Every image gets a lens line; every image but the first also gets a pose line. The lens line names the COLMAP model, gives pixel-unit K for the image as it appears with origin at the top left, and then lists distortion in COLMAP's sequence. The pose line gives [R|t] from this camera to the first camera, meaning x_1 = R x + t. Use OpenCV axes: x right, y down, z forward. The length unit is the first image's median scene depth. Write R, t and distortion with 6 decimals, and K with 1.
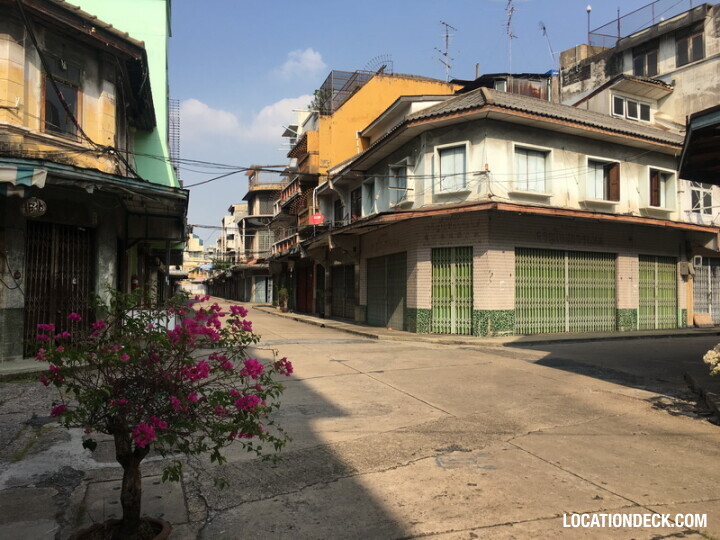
lens RADIAL K [[612.1, 0, 360.0], [0, 612.1, 270.0], [0, 0, 1]] dist [0.075467, -0.105299]
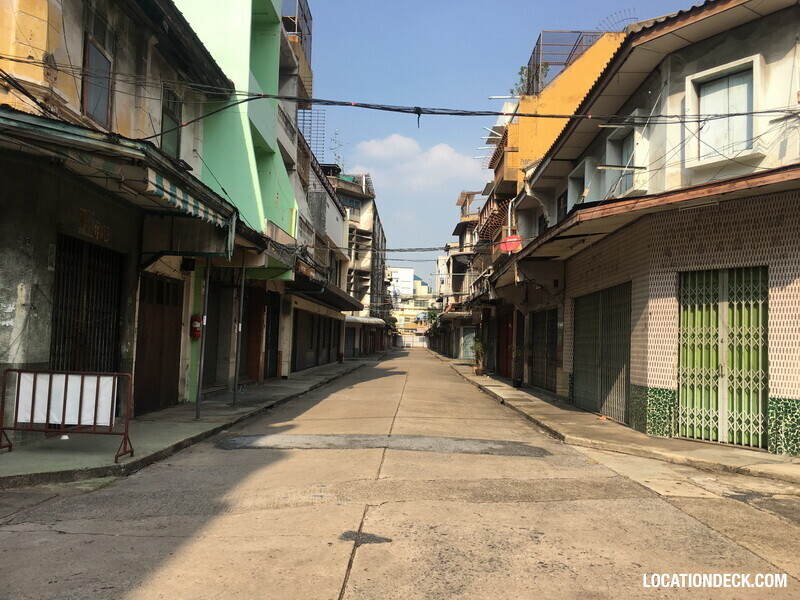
lens RADIAL K [[680.1, 0, 400.0], [0, 680.1, 300.0], [0, 0, 1]] dist [0.075467, -0.105299]
pose [[0.953543, 0.010683, -0.301067, 0.068550], [-0.020618, 0.999342, -0.029839, 0.010351], [0.300550, 0.034661, 0.953136, 0.382159]]
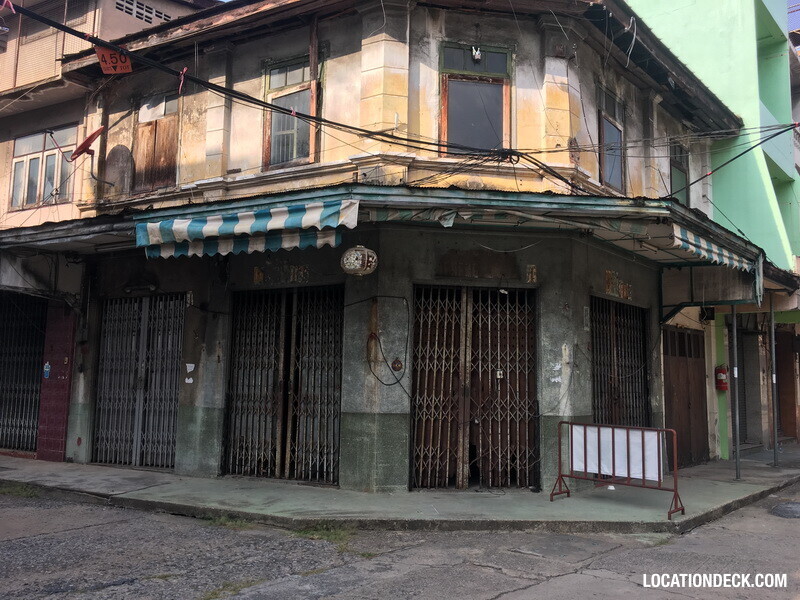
lens RADIAL K [[680.1, 0, 400.0], [0, 680.1, 300.0], [0, 0, 1]] dist [0.075467, -0.105299]
pose [[0.540767, -0.090032, -0.836341, 0.053756], [0.013068, 0.995035, -0.098666, 0.006931], [0.841071, 0.042426, 0.539258, 0.364102]]
